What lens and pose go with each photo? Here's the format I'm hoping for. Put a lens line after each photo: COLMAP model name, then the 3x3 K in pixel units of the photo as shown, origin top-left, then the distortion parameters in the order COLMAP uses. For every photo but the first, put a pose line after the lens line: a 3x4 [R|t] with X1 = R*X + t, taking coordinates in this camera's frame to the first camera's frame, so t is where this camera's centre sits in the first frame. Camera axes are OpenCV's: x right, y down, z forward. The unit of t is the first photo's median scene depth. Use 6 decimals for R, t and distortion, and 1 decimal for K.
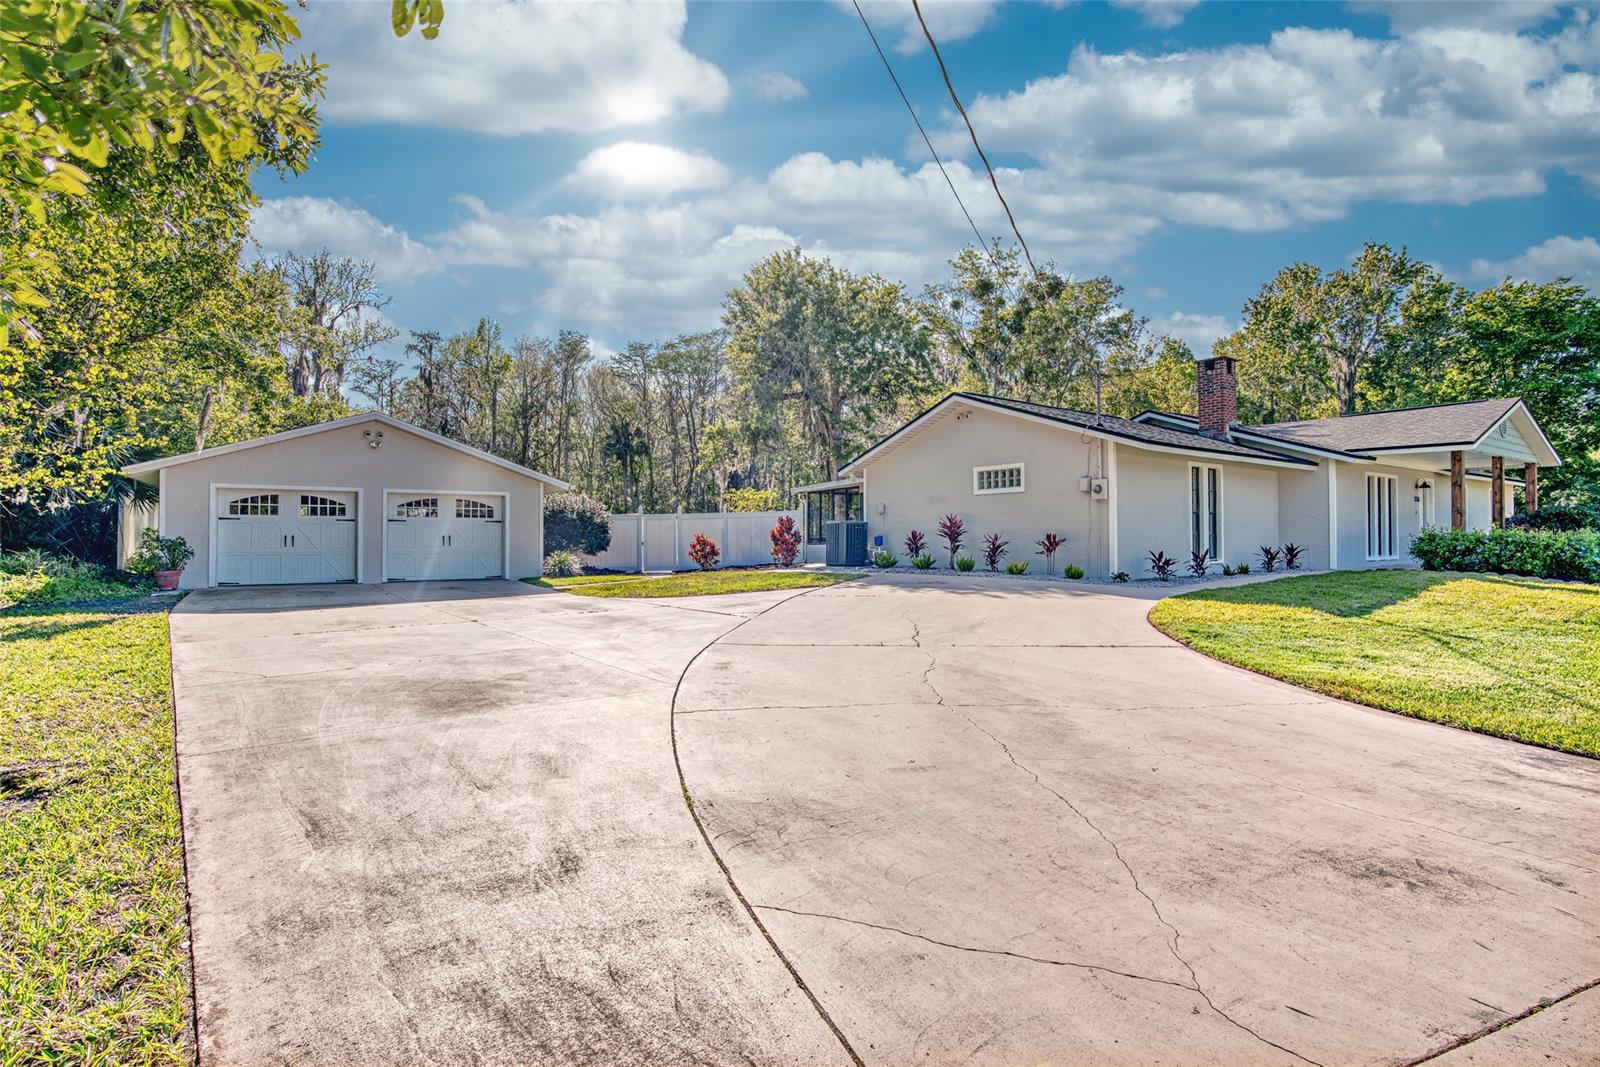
lens RADIAL K [[812.8, 0, 797.1], [0, 812.8, 551.9], [0, 0, 1]] dist [-0.048433, 0.001209]
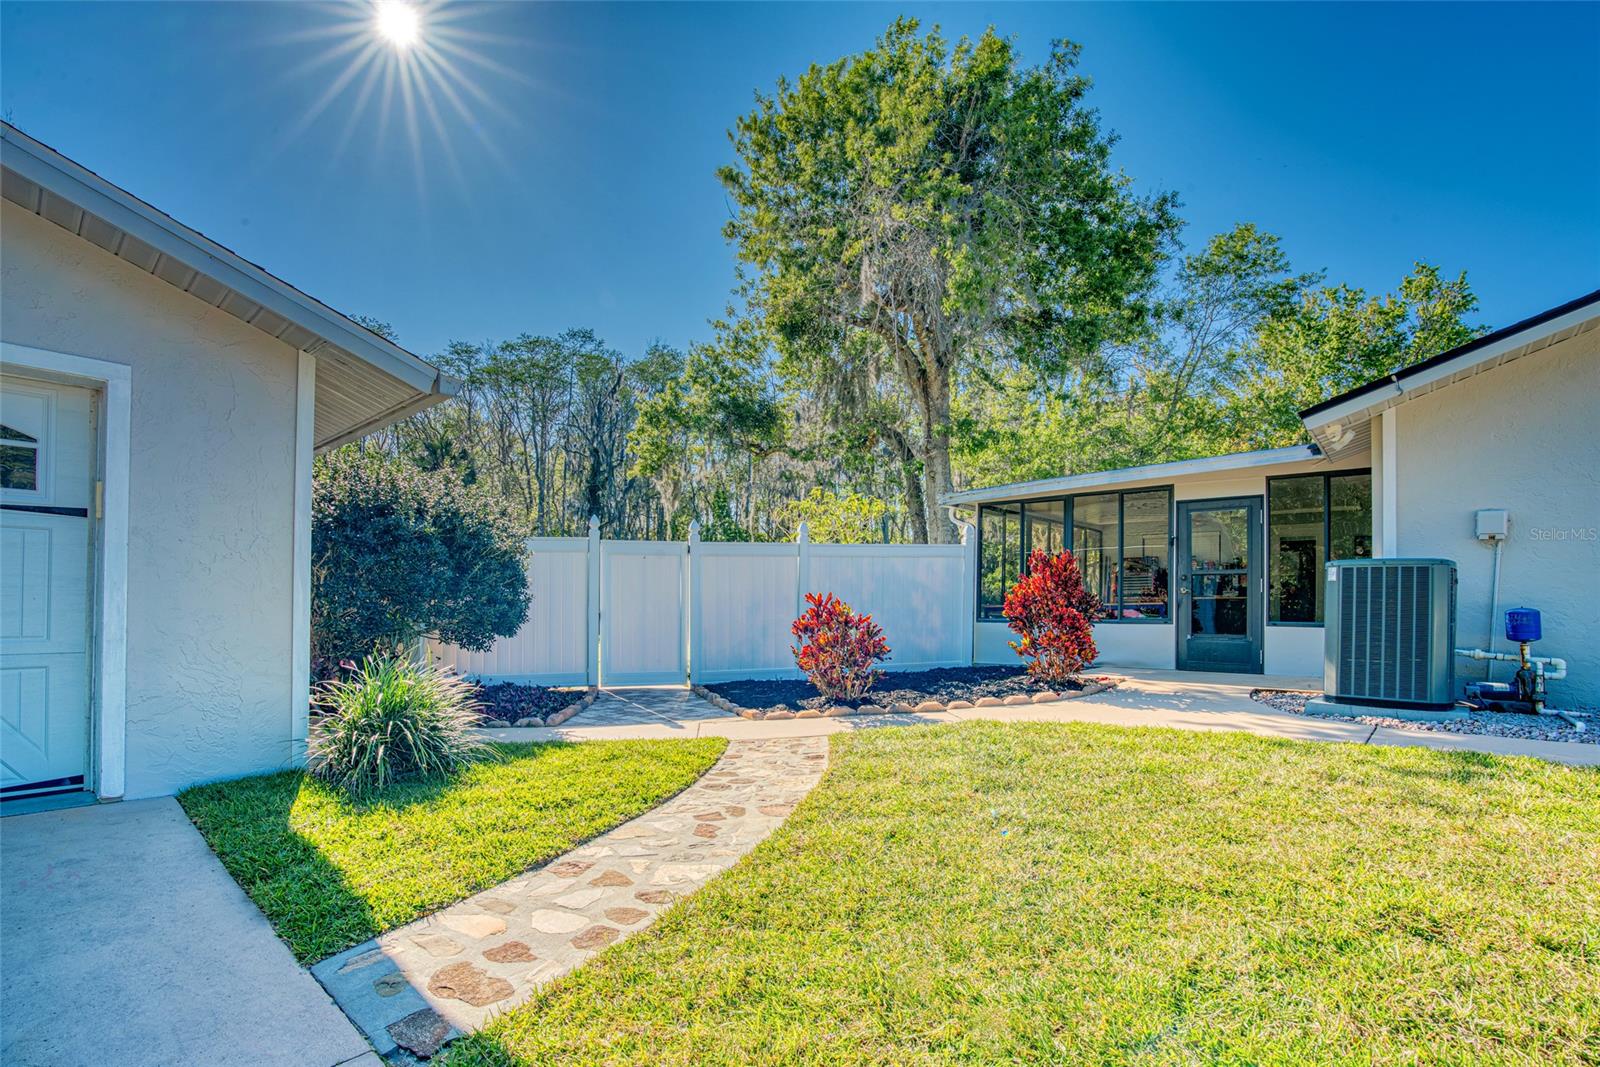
lens RADIAL K [[737.2, 0, 763.5], [0, 737.2, 606.9], [0, 0, 1]] dist [-0.044999, 0.000086]
pose [[0.970981, 0.018093, 0.238470, -0.219774], [-0.016196, 0.999820, -0.009911, -0.013392], [-0.238606, 0.005761, 0.971099, 0.713181]]
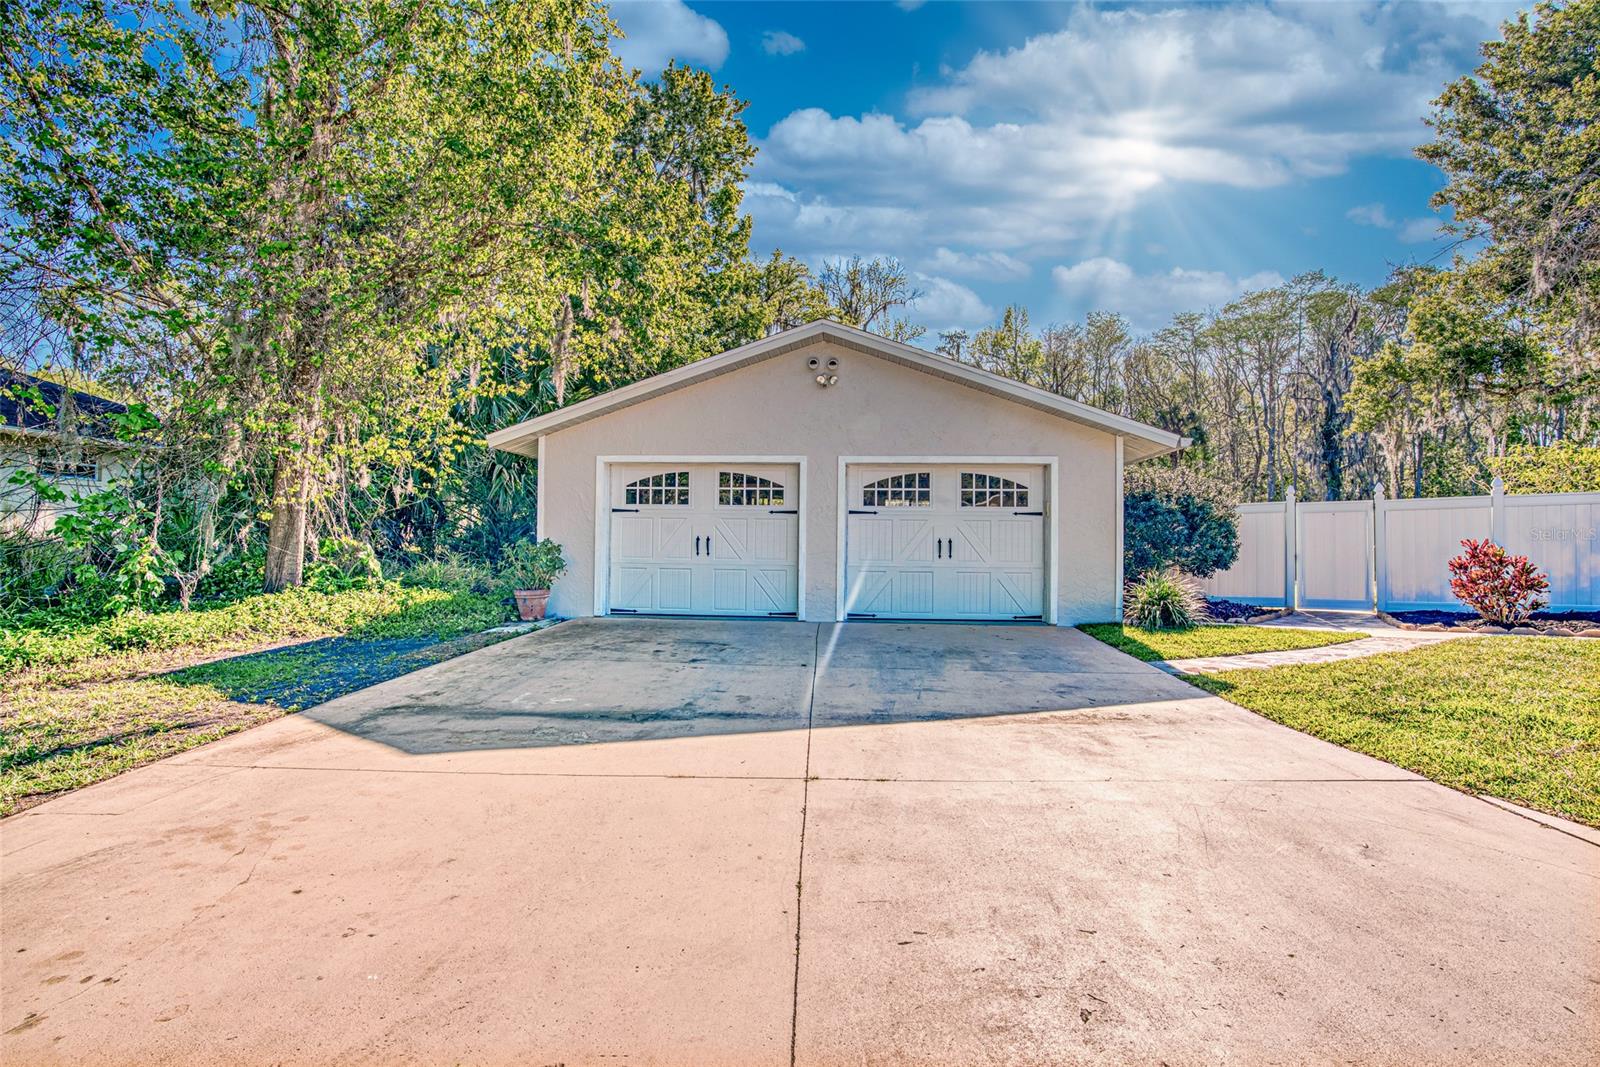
lens RADIAL K [[725.2, 0, 800.0], [0, 725.2, 533.5], [0, 0, 1]] dist [-0.074379, 0.027114]
pose [[0.793590, 0.002753, -0.608446, -0.185770], [-0.020405, 0.999548, -0.022091, -0.009865], [0.608110, 0.029947, 0.793288, 0.479394]]
